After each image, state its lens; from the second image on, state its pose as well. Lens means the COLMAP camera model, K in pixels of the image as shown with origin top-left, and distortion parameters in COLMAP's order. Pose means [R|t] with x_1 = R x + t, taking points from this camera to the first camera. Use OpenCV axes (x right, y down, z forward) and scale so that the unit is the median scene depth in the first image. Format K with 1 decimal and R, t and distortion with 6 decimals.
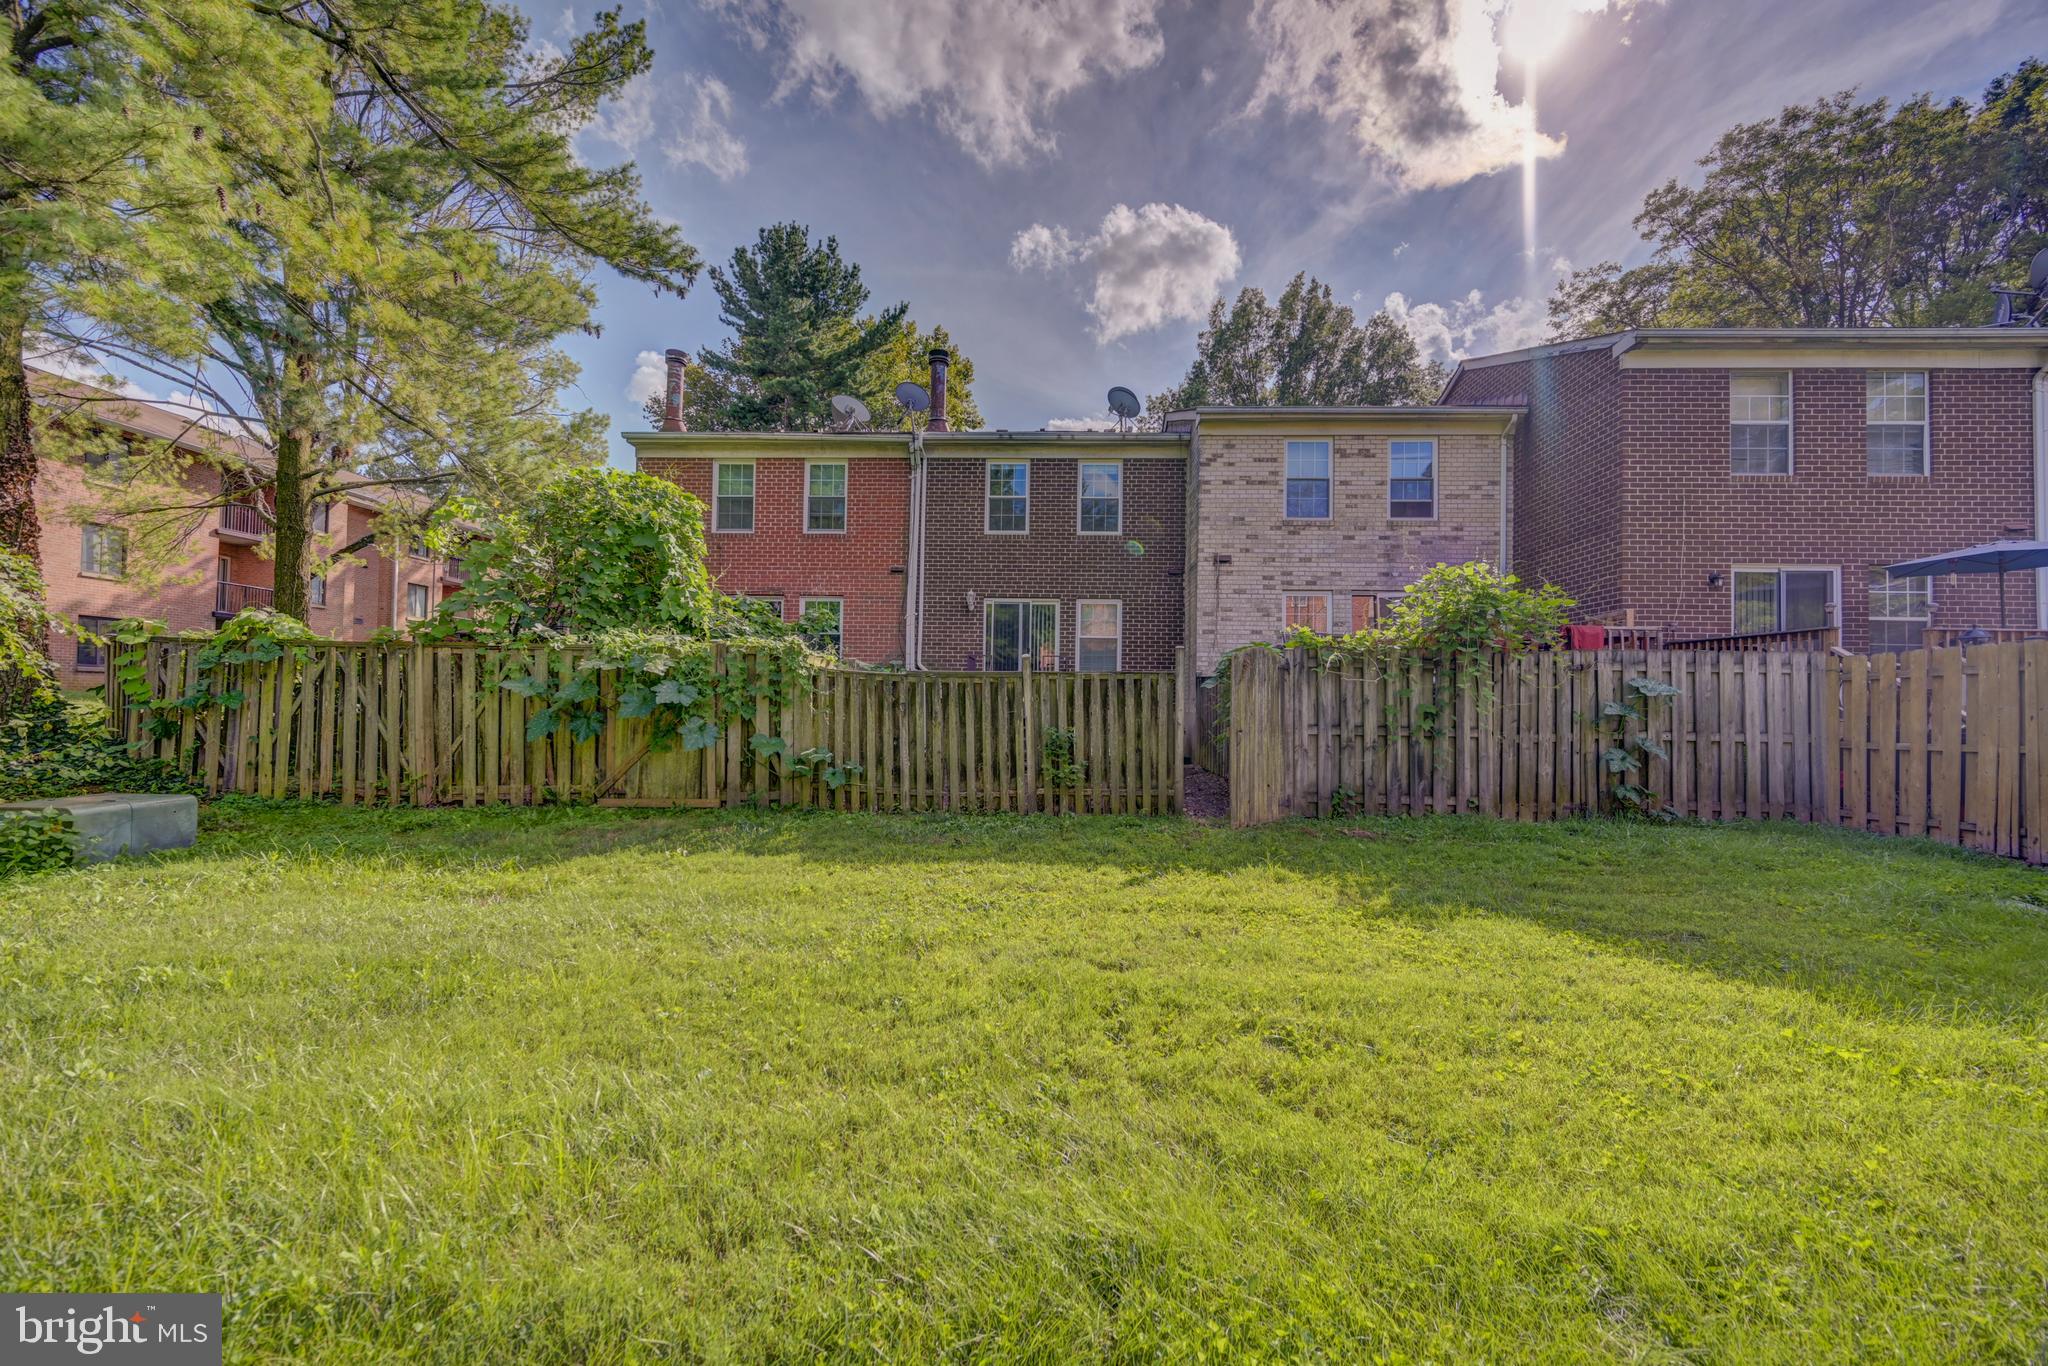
lens RADIAL K [[841.6, 0, 1004.6], [0, 841.6, 687.1], [0, 0, 1]] dist [0.000387, 0.000998]
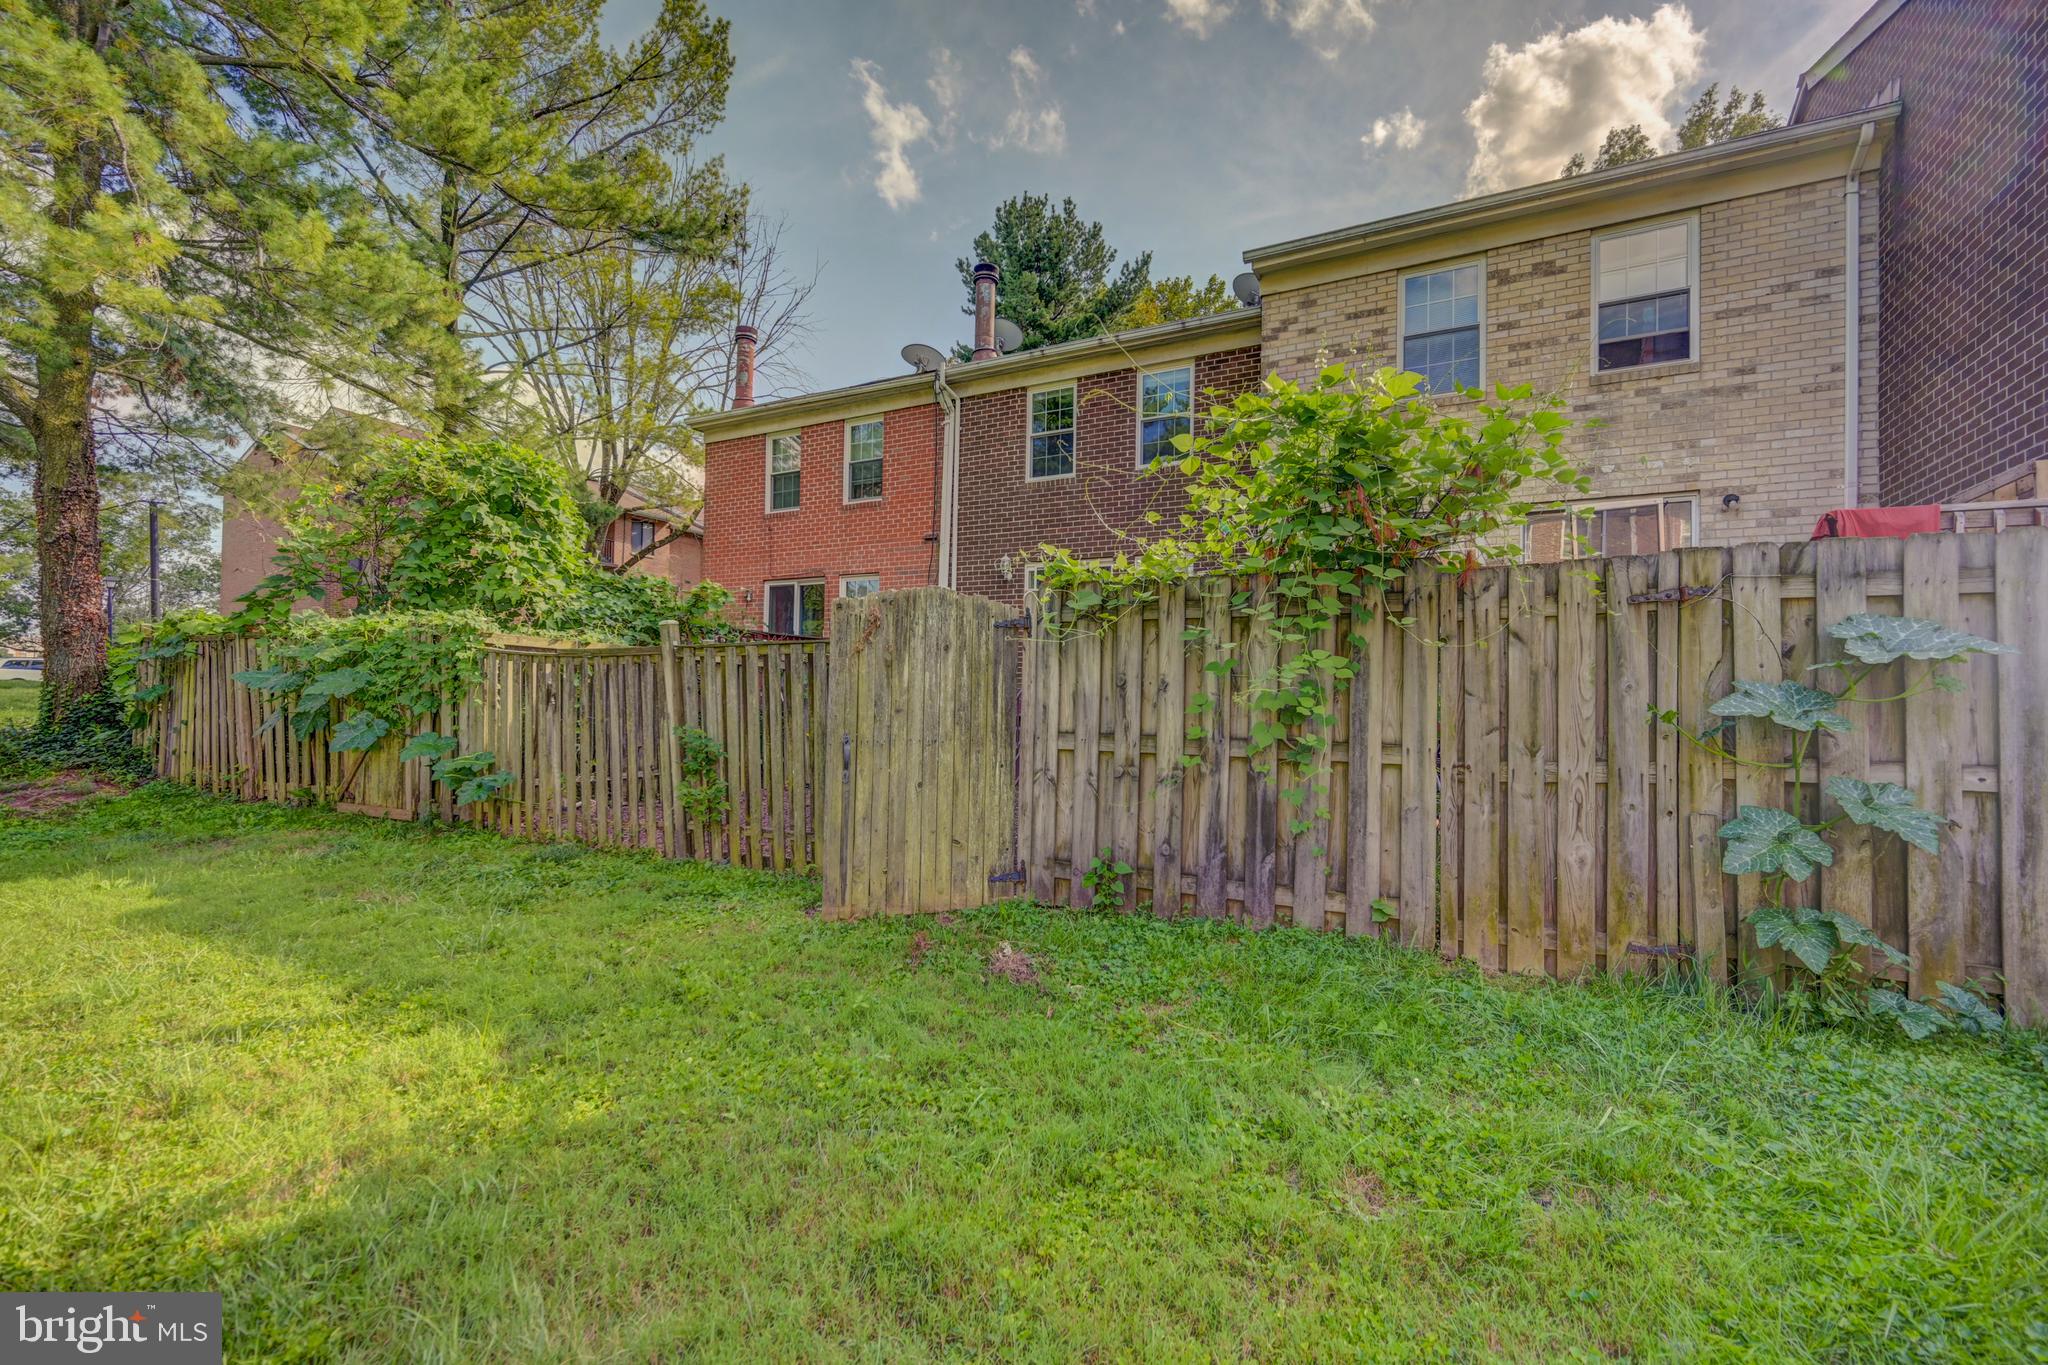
lens RADIAL K [[841.6, 0, 1035.6], [0, 841.6, 686.7], [0, 0, 1]] dist [0.000387, 0.000998]
pose [[0.907285, -0.007752, -0.420444, 0.353574], [0.009481, 0.999953, 0.002022, 0.009405], [0.420409, -0.005820, 0.907316, 0.317839]]
